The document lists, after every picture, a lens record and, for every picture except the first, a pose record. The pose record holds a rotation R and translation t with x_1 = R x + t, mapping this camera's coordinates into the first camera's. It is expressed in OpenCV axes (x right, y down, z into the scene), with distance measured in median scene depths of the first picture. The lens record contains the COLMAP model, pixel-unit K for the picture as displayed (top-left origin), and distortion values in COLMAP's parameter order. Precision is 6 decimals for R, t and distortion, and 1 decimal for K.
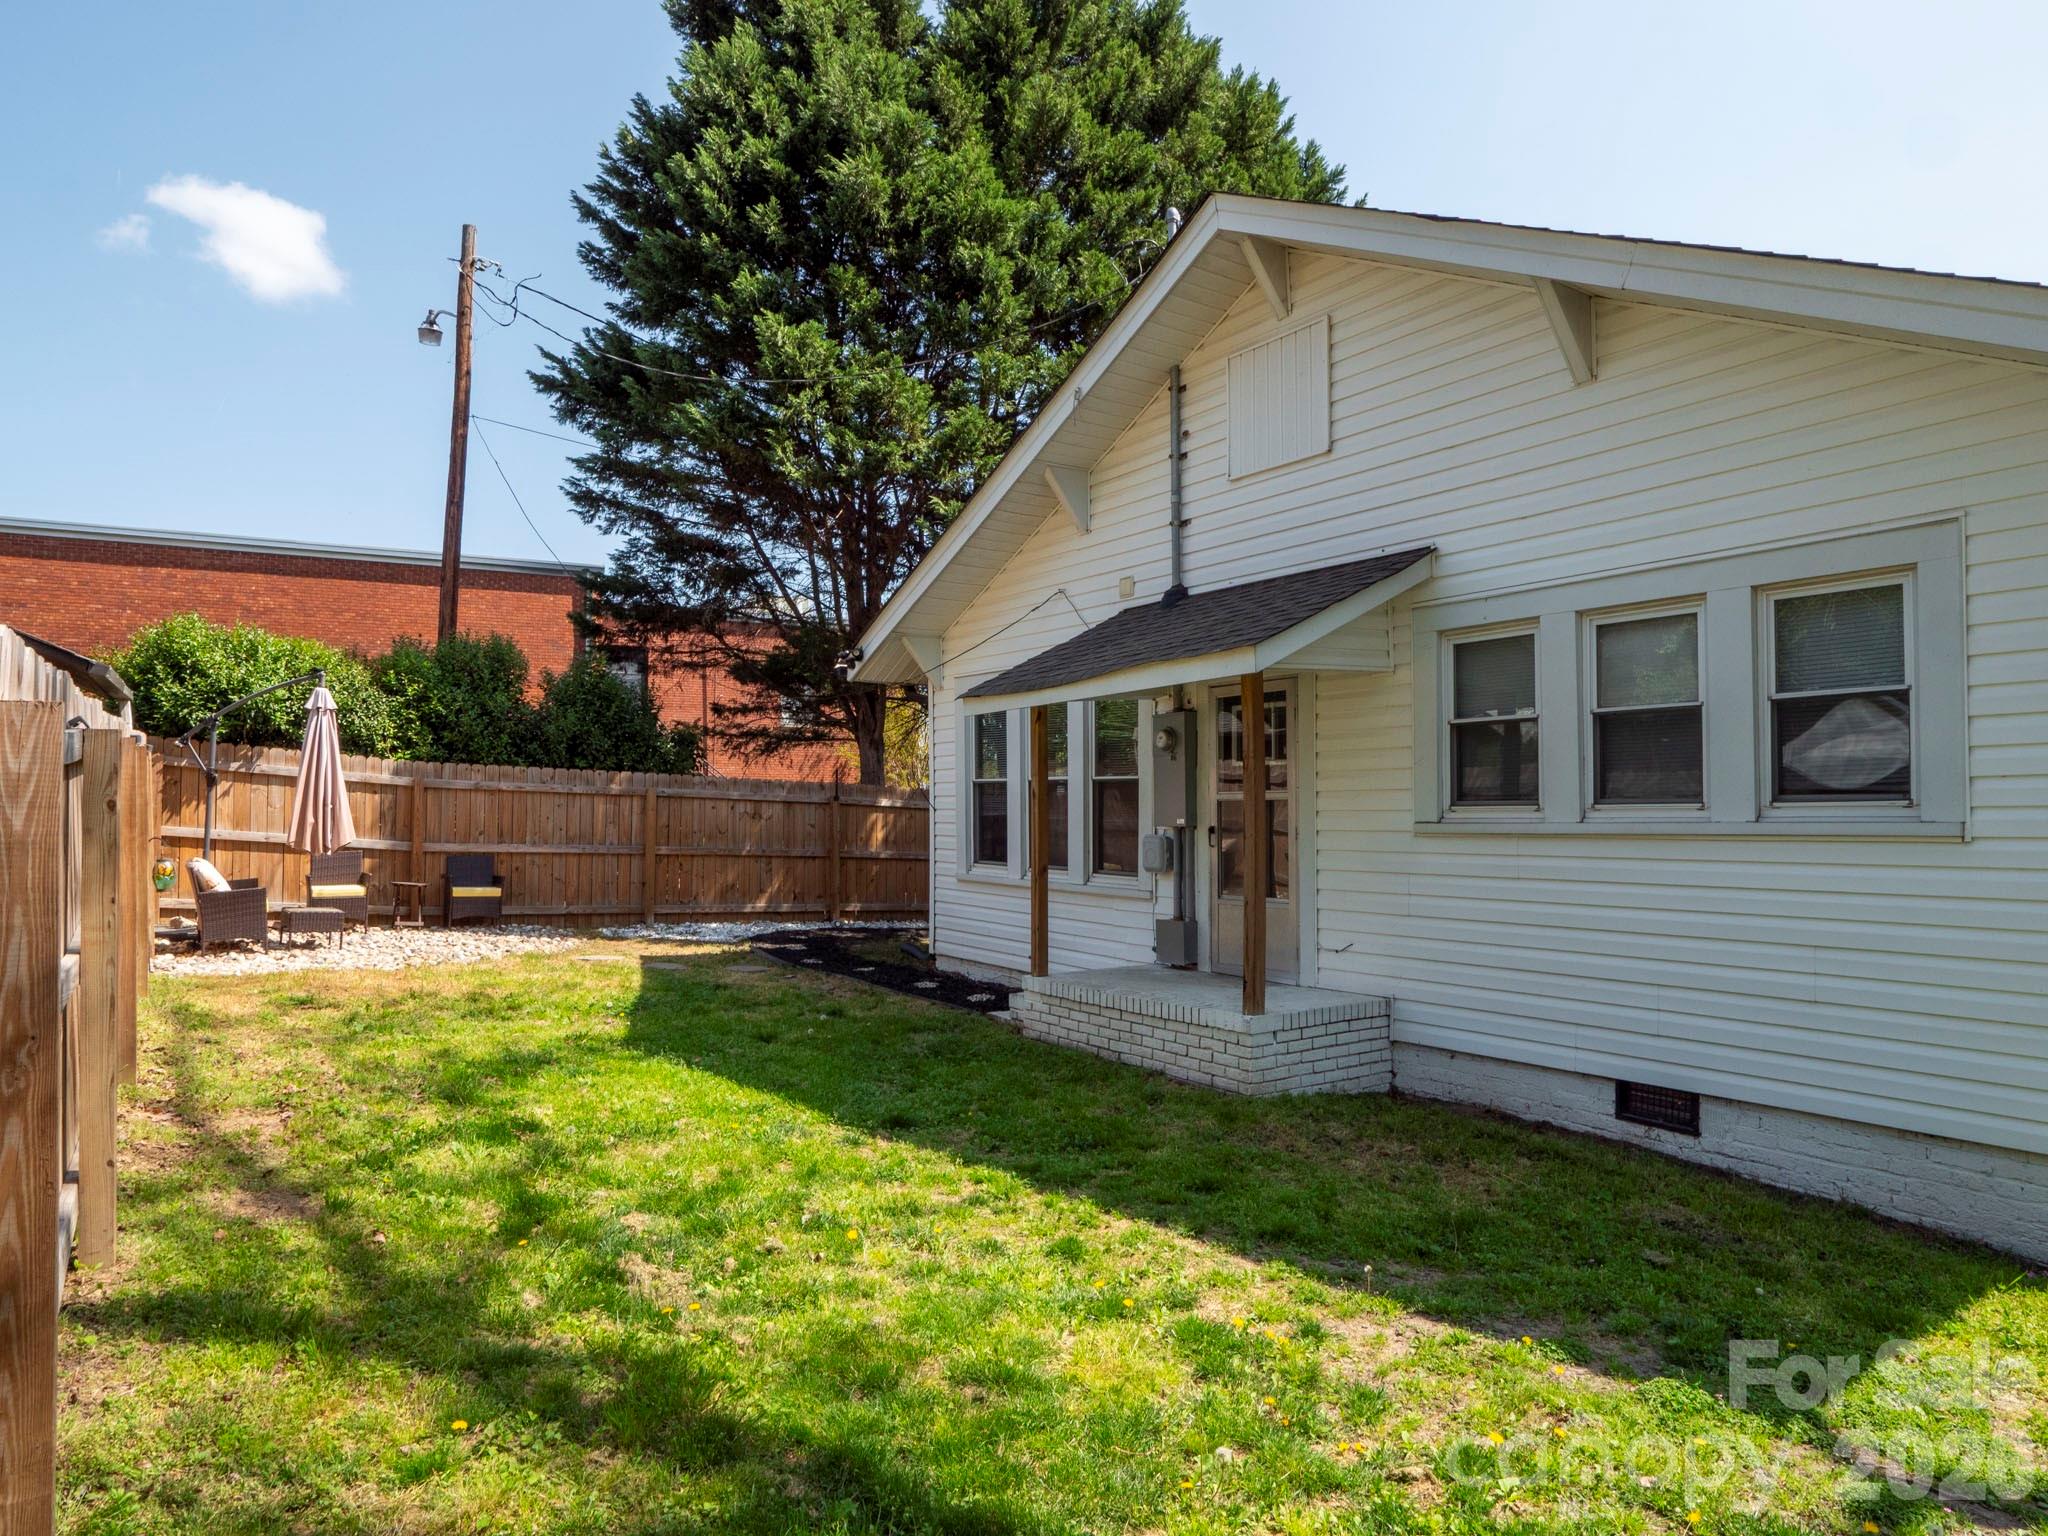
lens RADIAL K [[1273.2, 0, 1027.1], [0, 1273.2, 757.9], [0, 0, 1]] dist [-0.022210, 0.001813]
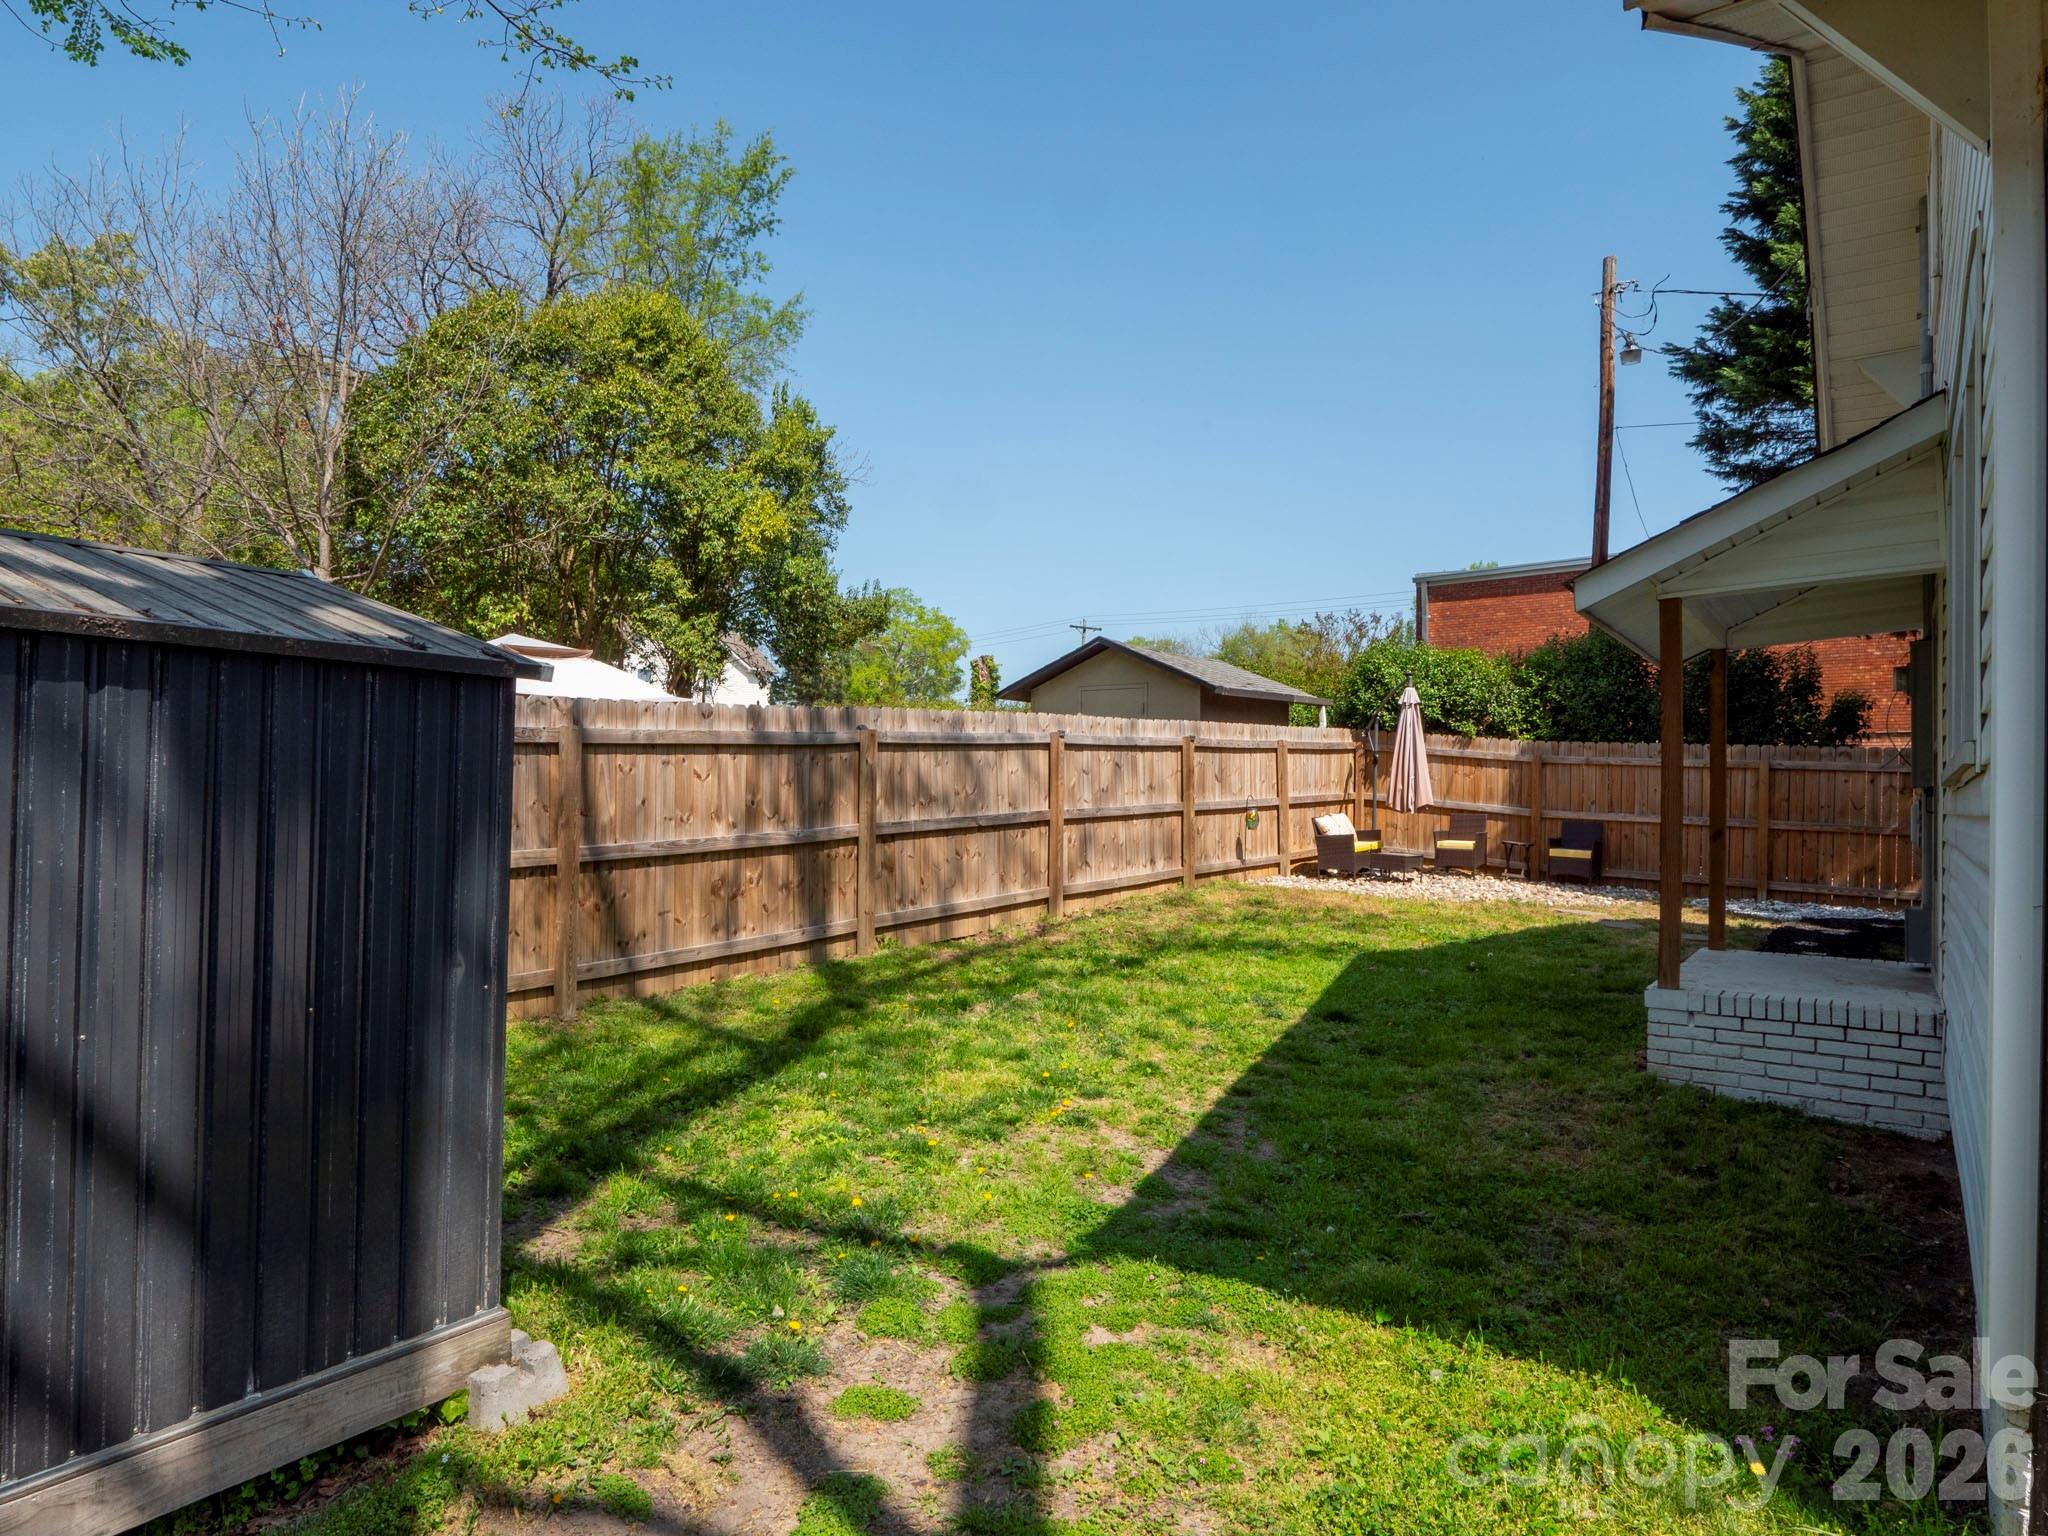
lens RADIAL K [[1273.2, 0, 1027.1], [0, 1273.2, 757.9], [0, 0, 1]] dist [-0.022210, 0.001813]
pose [[0.302152, -0.023437, -0.952972, 0.495105], [0.024672, 0.999555, -0.016760, 0.026276], [0.952940, -0.018448, 0.302596, 0.186213]]
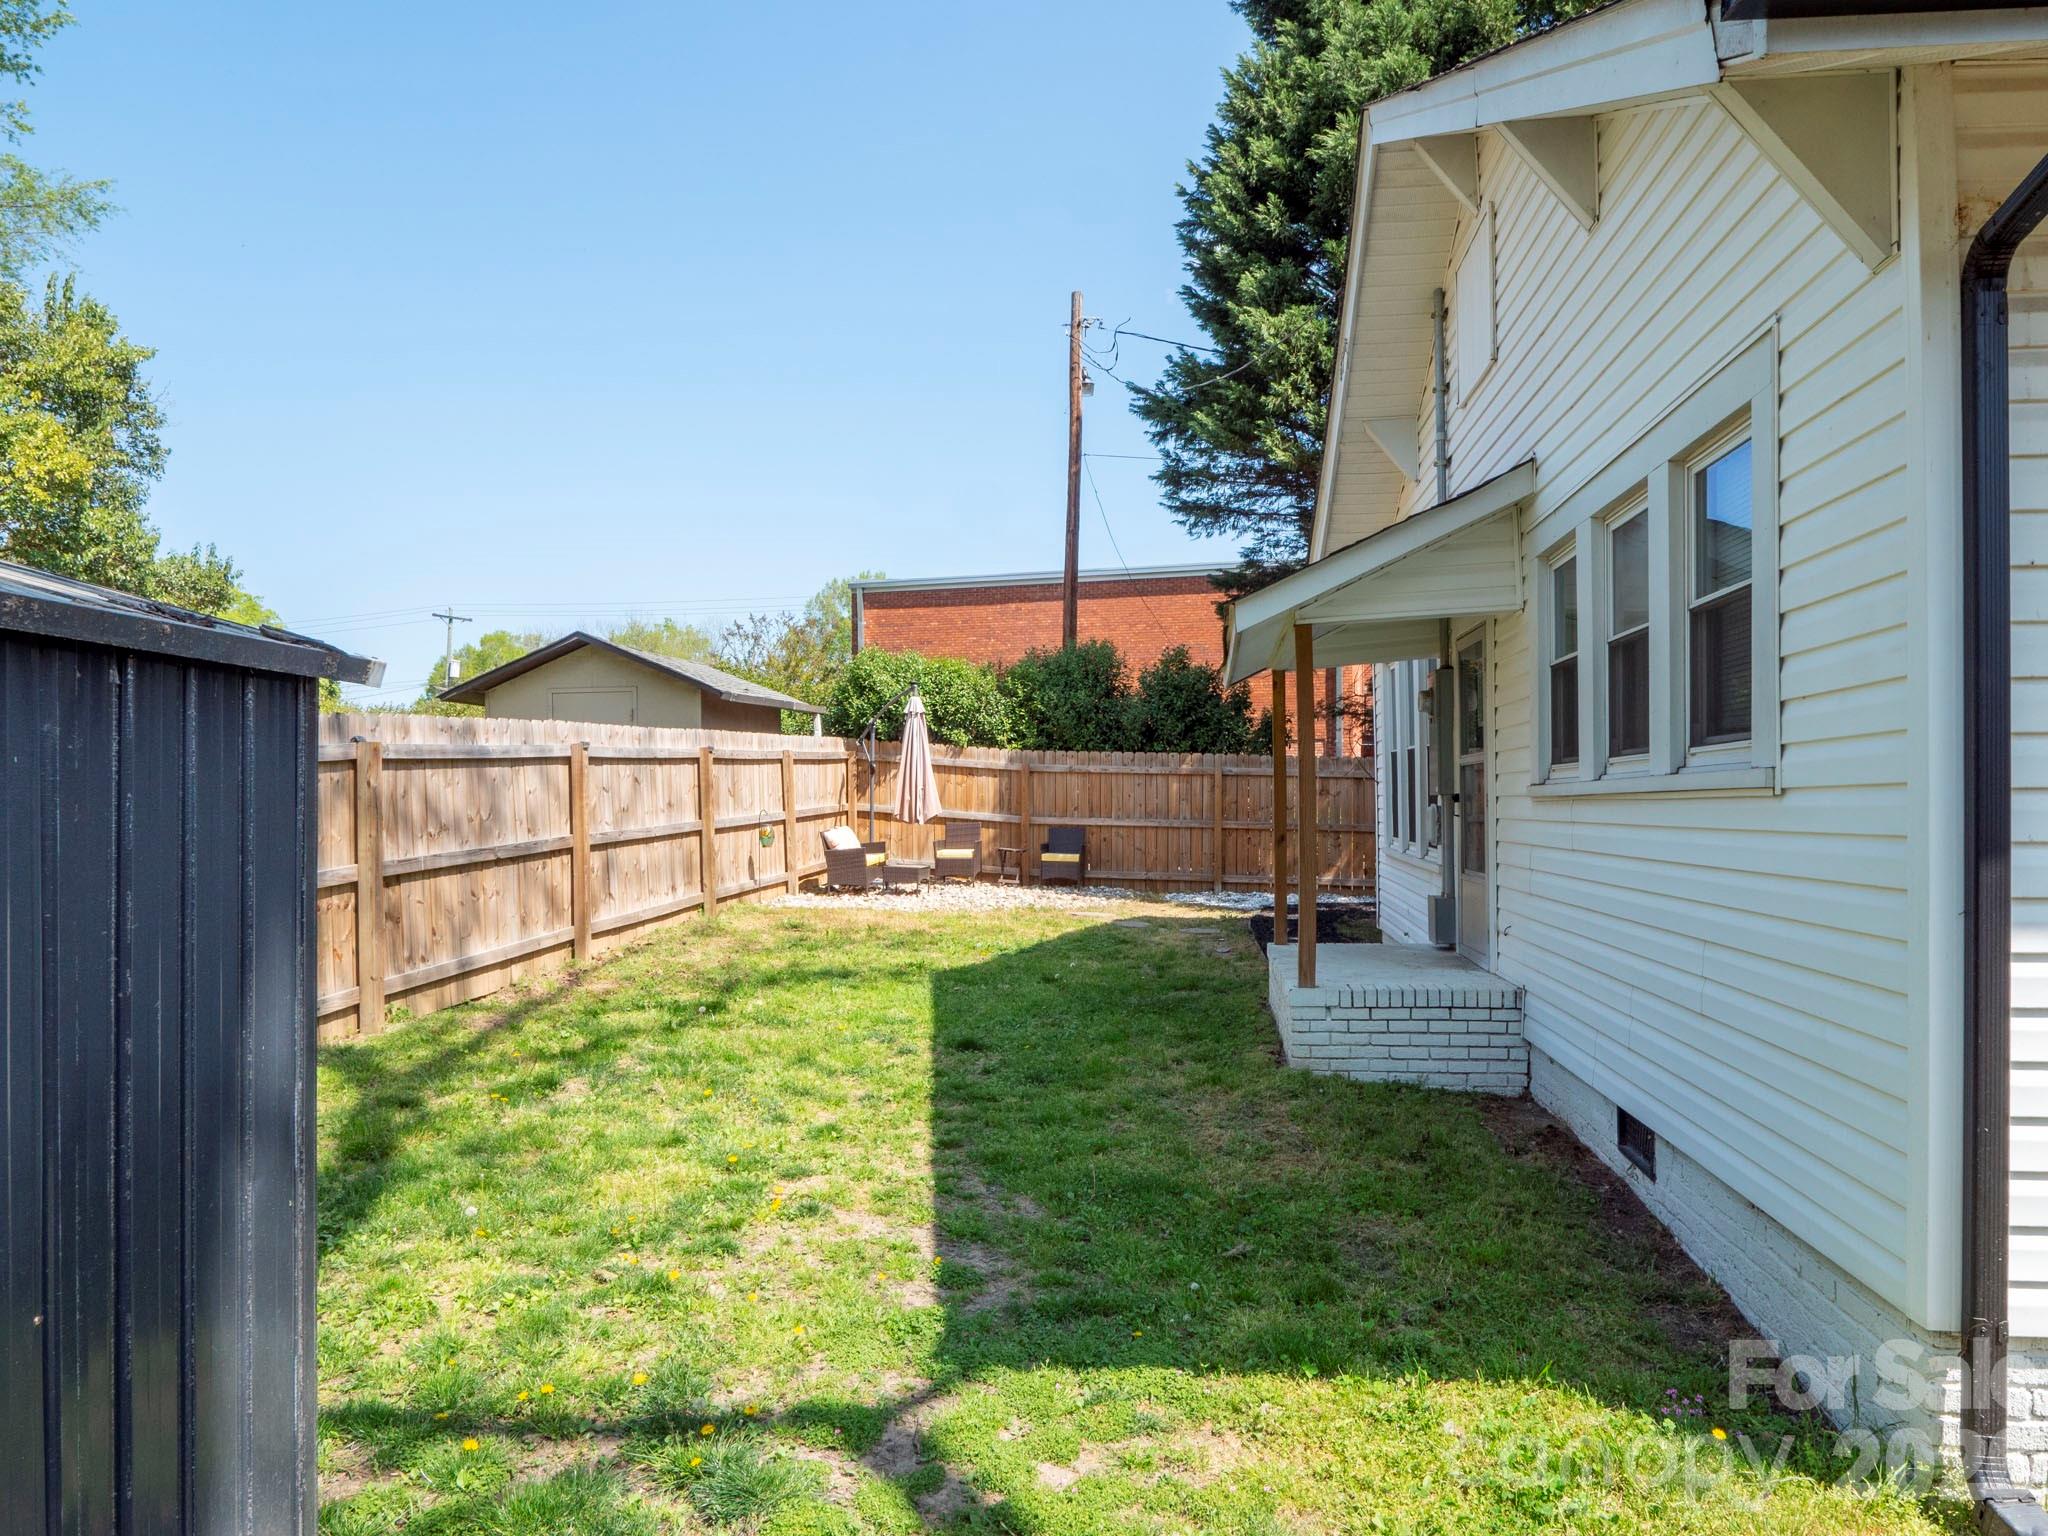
lens RADIAL K [[1285.6, 0, 1018.5], [0, 1285.6, 773.7], [0, 0, 1]] dist [-0.023511, 0.003253]
pose [[0.742612, -0.020051, -0.669421, 0.340626], [0.036854, 0.999261, 0.010953, 0.011567], [0.668707, -0.032805, 0.742802, 0.072520]]
